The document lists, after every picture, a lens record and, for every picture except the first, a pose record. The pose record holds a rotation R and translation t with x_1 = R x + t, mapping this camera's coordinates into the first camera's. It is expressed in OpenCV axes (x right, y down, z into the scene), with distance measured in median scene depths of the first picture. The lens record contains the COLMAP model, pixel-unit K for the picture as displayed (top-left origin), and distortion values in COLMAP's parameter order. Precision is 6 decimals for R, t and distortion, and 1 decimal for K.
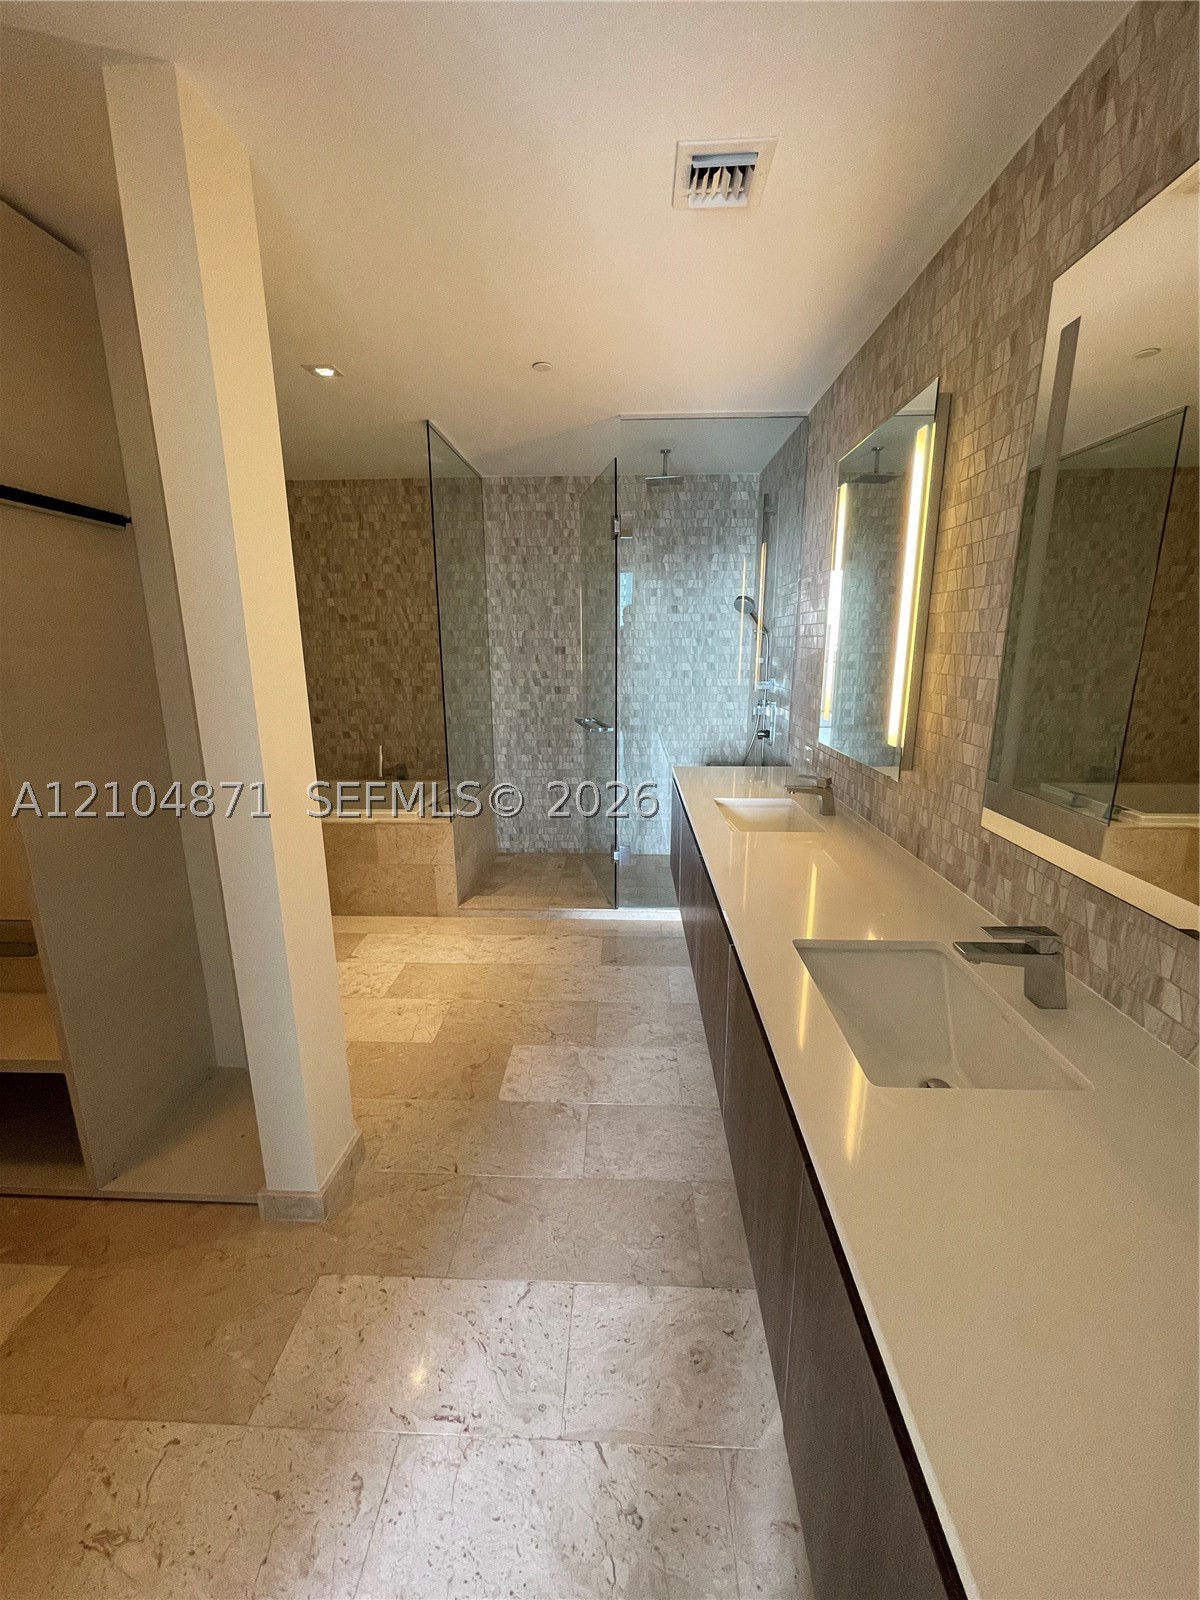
lens RADIAL K [[646.4, 0, 601.5], [0, 646.4, 797.3], [0, 0, 1]] dist [-0.003077, 0.001565]
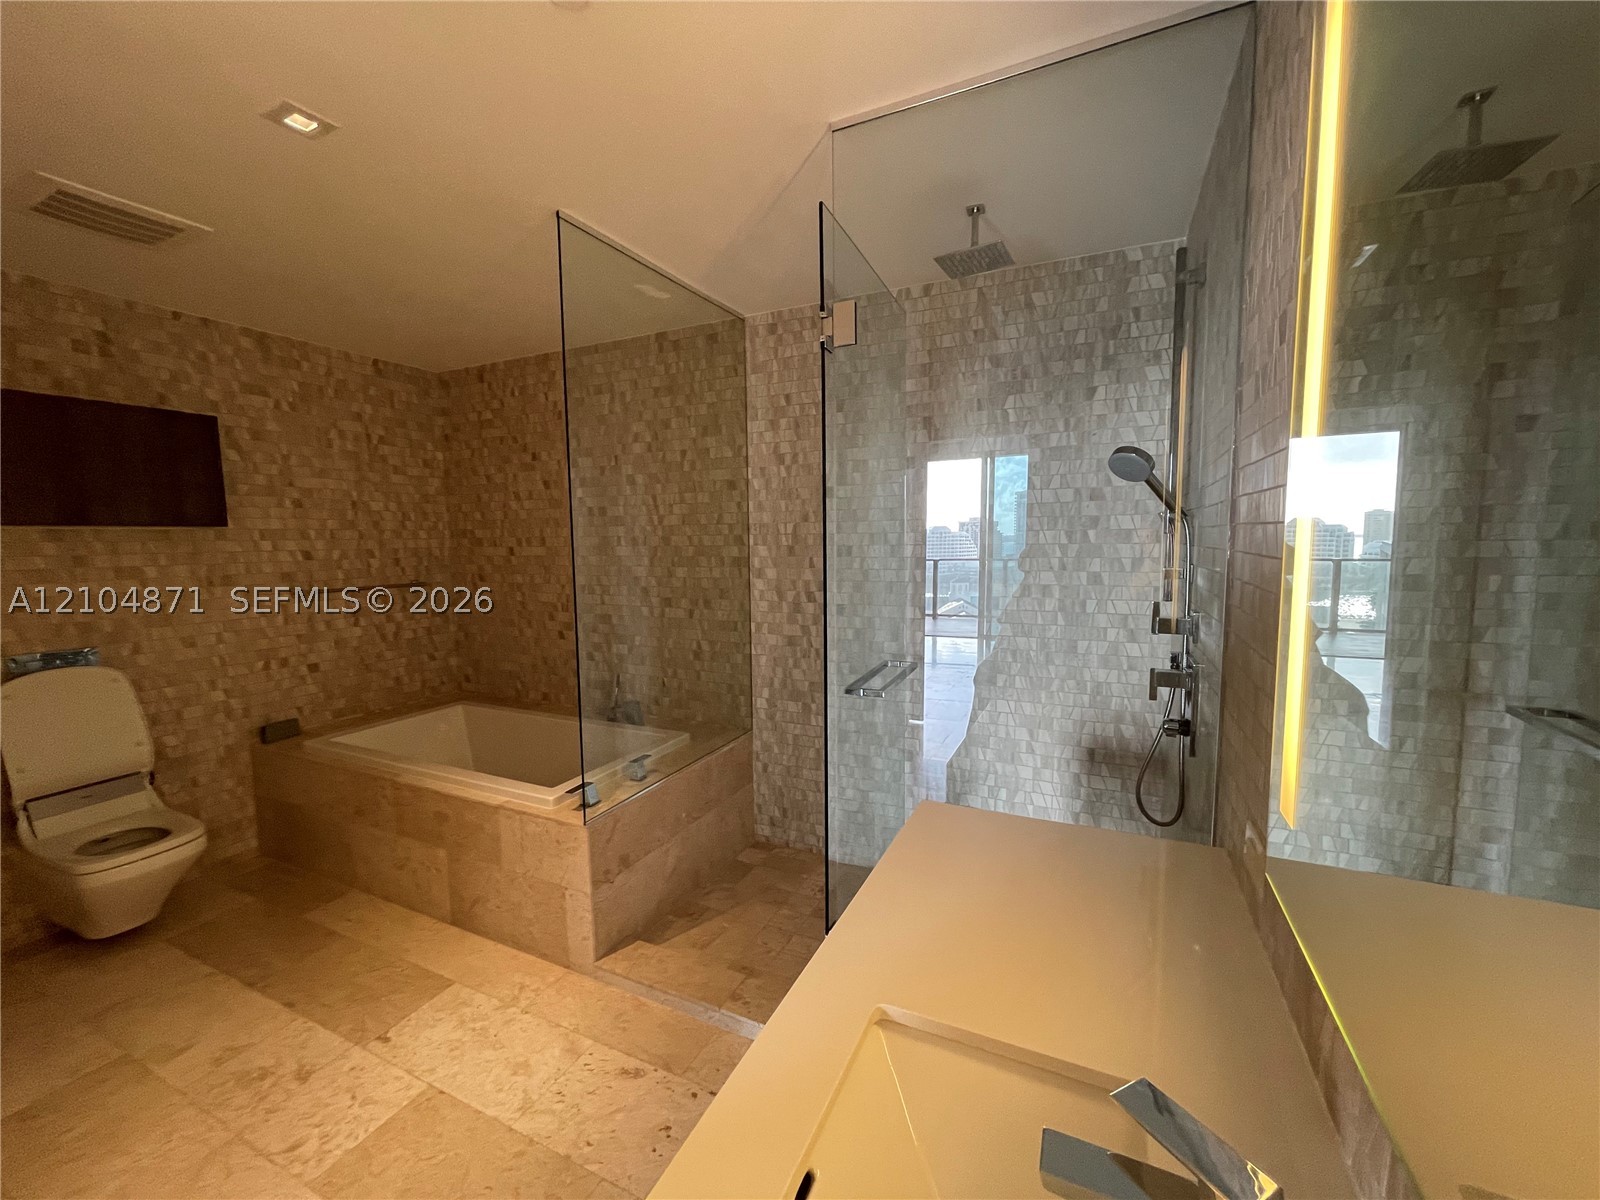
lens RADIAL K [[646.4, 0, 795.7], [0, 646.4, 598.1], [0, 0, 1]] dist [-0.003077, 0.001565]
pose [[0.917776, 0.028811, -0.396051, 0.157962], [-0.084079, 0.988850, -0.122904, -0.096298], [0.388095, 0.146098, 0.909966, 0.395006]]
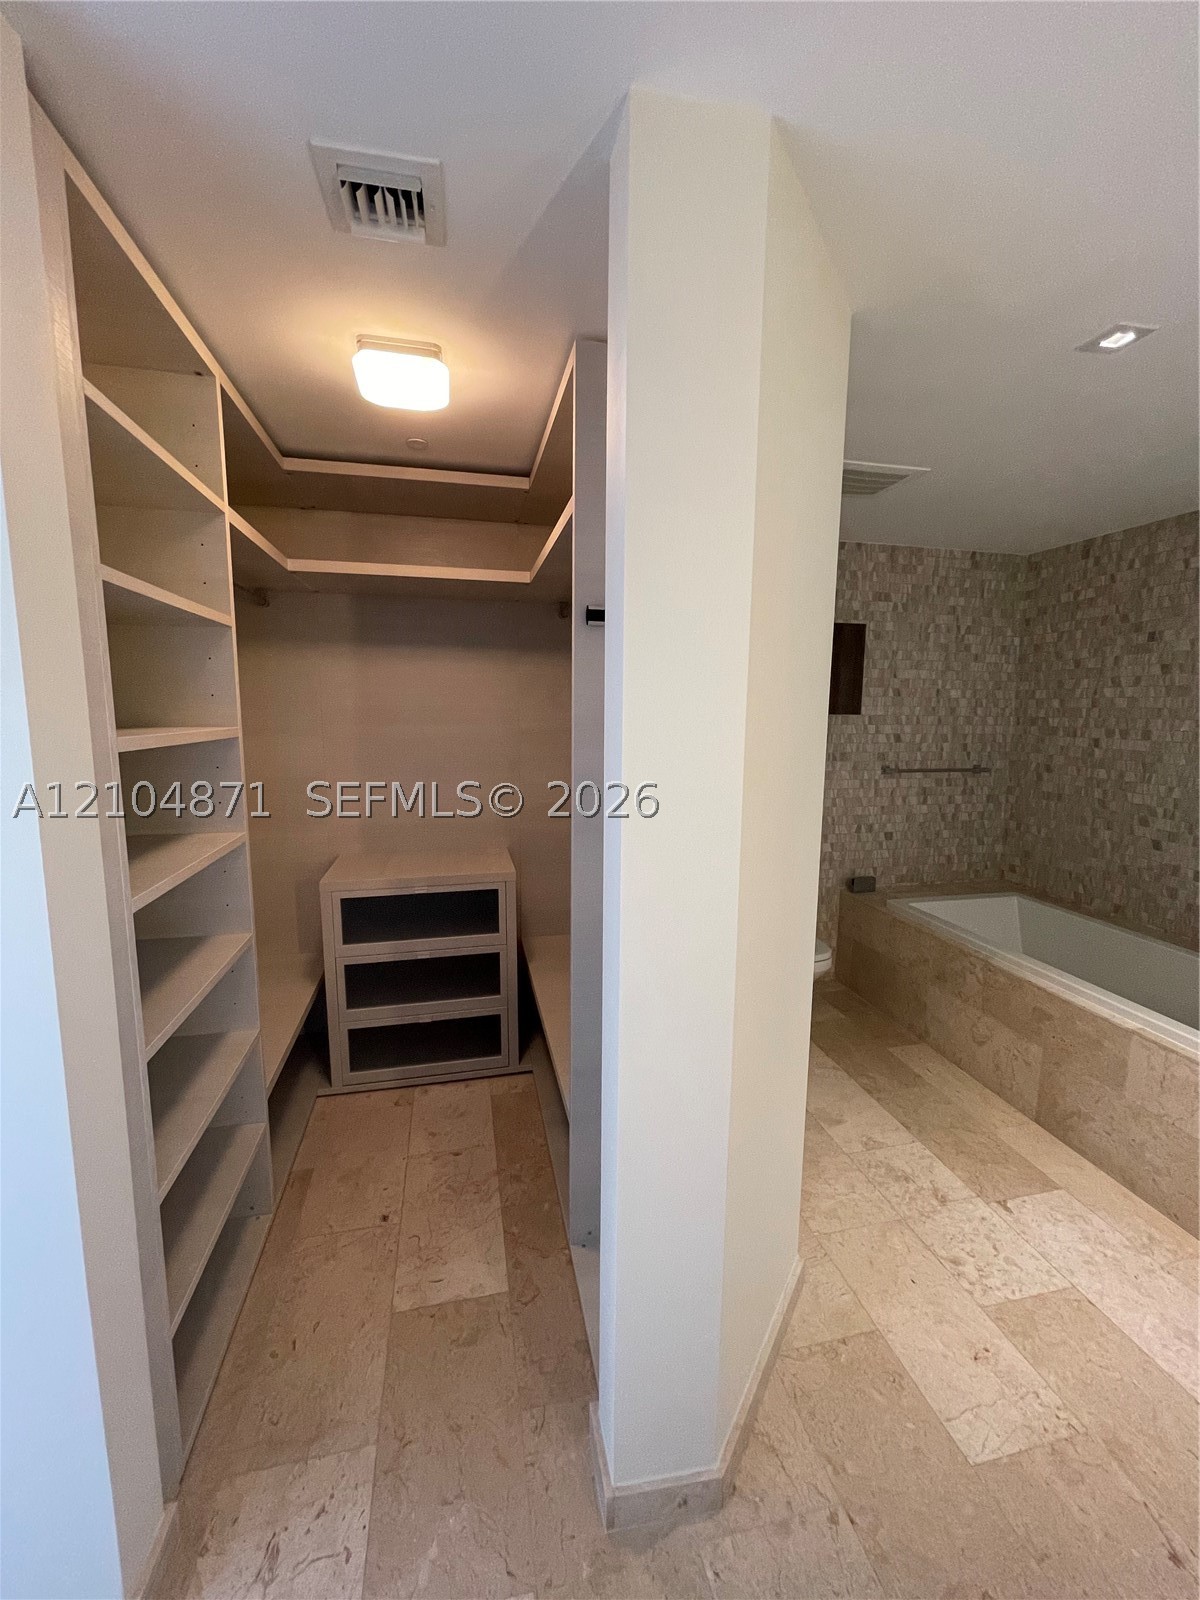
lens RADIAL K [[646.4, 0, 602.0], [0, 646.4, 793.8], [0, 0, 1]] dist [-0.003077, 0.001565]
pose [[0.257803, 0.132158, -0.957117, 0.065405], [-0.239545, 0.968416, 0.069196, -0.083093], [0.936032, 0.211433, 0.281318, 0.251036]]
